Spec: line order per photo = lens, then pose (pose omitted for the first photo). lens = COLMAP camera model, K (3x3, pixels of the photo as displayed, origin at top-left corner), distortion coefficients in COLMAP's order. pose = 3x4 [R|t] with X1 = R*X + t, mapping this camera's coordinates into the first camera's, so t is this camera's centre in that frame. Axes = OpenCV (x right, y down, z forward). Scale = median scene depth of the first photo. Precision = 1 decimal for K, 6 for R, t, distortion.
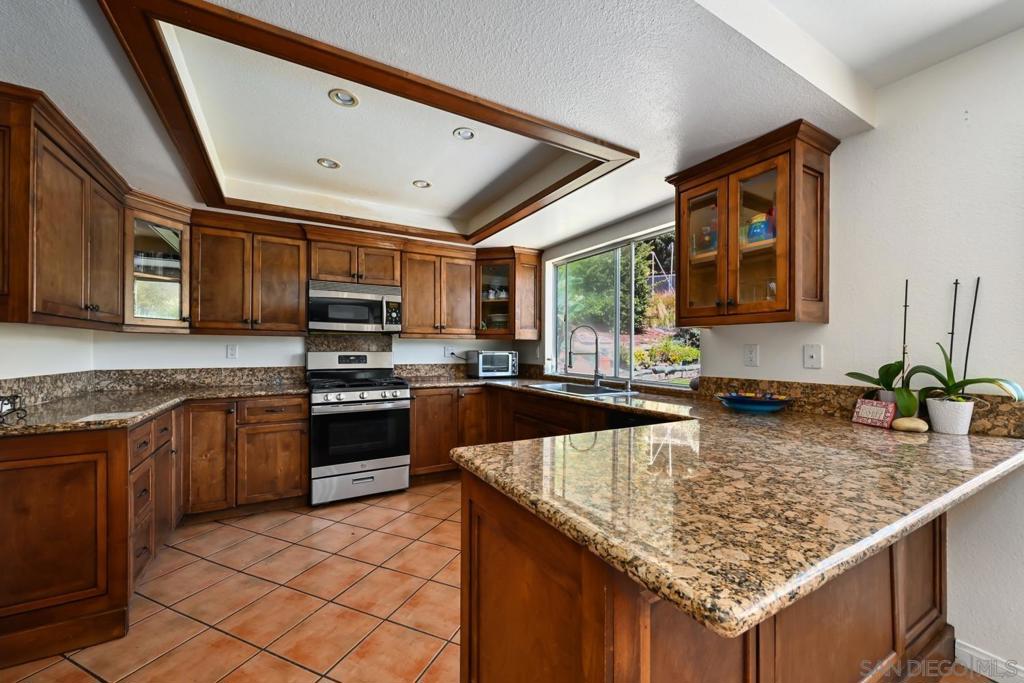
lens RADIAL K [[400.4, 0, 516.4], [0, 400.4, 347.0], [0, 0, 1]] dist [-0.000343, 0.000058]
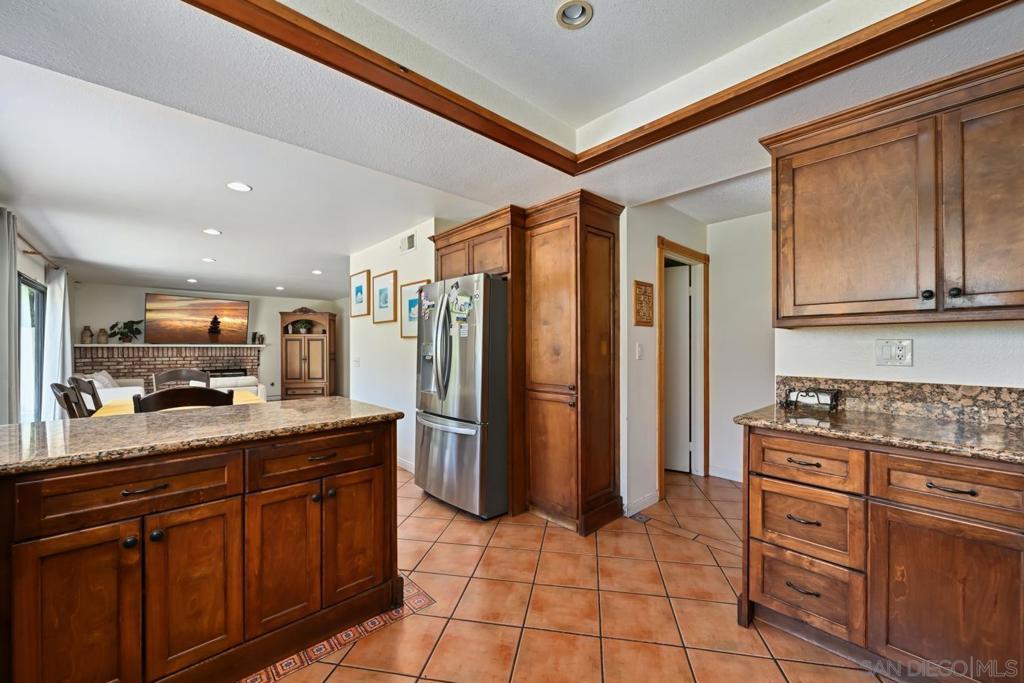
lens RADIAL K [[399.7, 0, 513.5], [0, 399.7, 344.7], [0, 0, 1]] dist [-0.000636, -0.000038]
pose [[-0.977879, -0.003910, -0.209135, -0.090427], [-0.002223, 0.999963, -0.008305, 0.001688], [0.209159, -0.007656, -0.977852, 0.942204]]
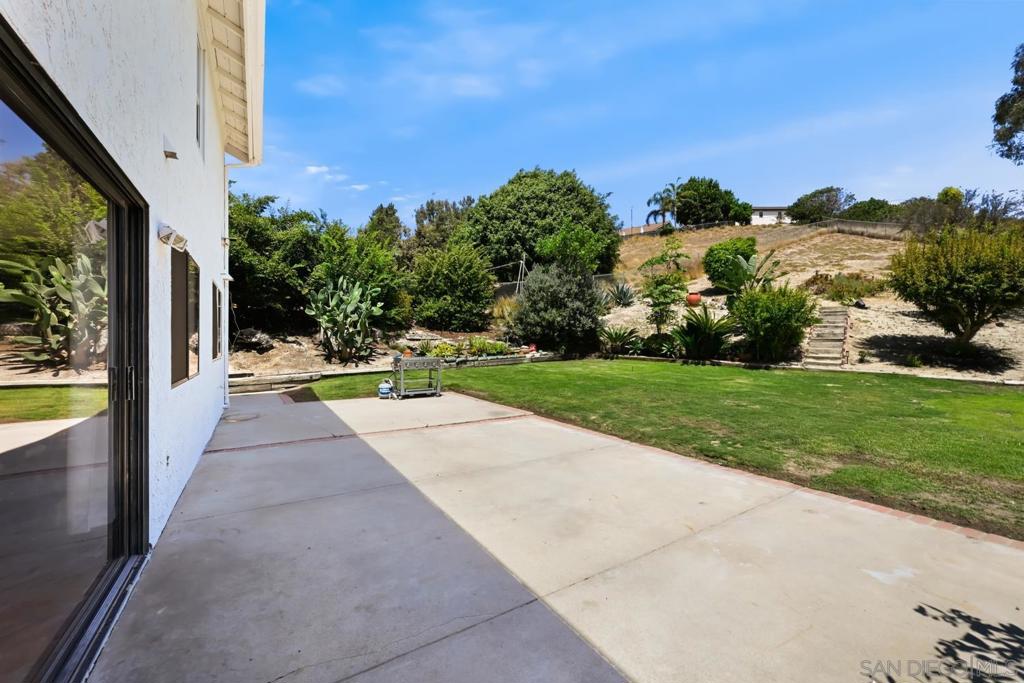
lens RADIAL K [[399.7, 0, 513.5], [0, 399.7, 344.7], [0, 0, 1]] dist [-0.000636, -0.000038]
pose [[0.999044, -0.005643, 0.043346, 1.512707], [0.005580, 0.999983, 0.001577, 0.019001], [-0.043354, -0.001334, 0.999059, -0.883919]]
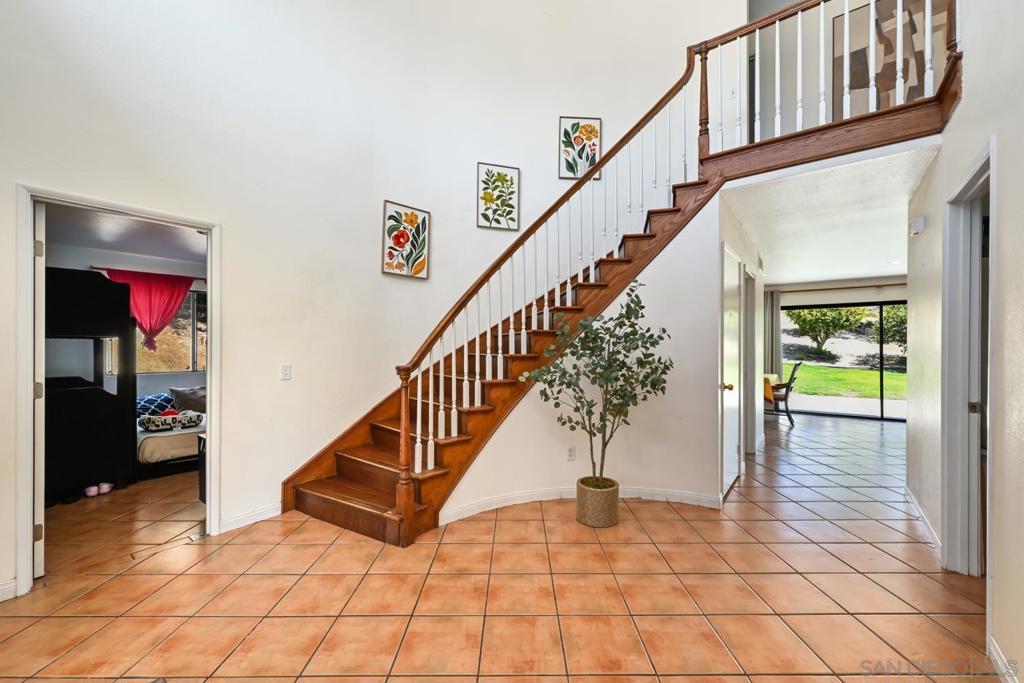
lens RADIAL K [[400.4, 0, 516.4], [0, 400.4, 347.0], [0, 0, 1]] dist [-0.000343, 0.000058]
pose [[0.927435, -0.003061, 0.373972, -1.267921], [0.001266, 0.999986, 0.005045, -0.008203], [-0.373982, -0.004206, 0.927426, -1.731566]]
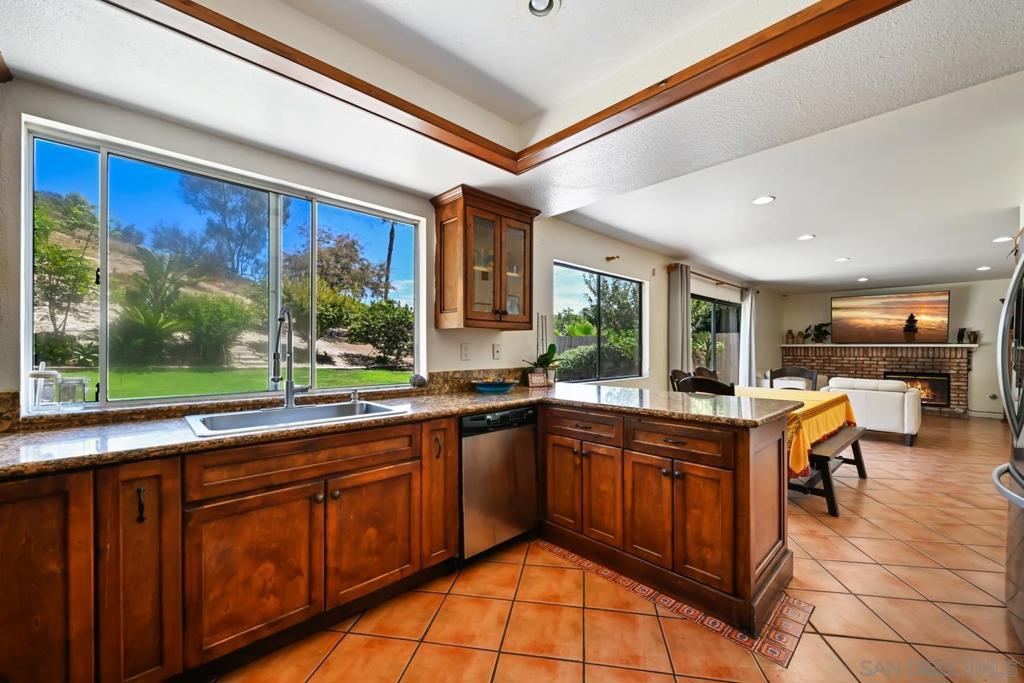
lens RADIAL K [[400.4, 0, 516.4], [0, 400.4, 347.0], [0, 0, 1]] dist [-0.000343, 0.000058]
pose [[-0.231811, -0.004487, 0.972751, -0.470242], [-0.003975, 0.999985, 0.003665, 0.000127], [-0.972753, -0.003018, -0.231825, 0.763361]]
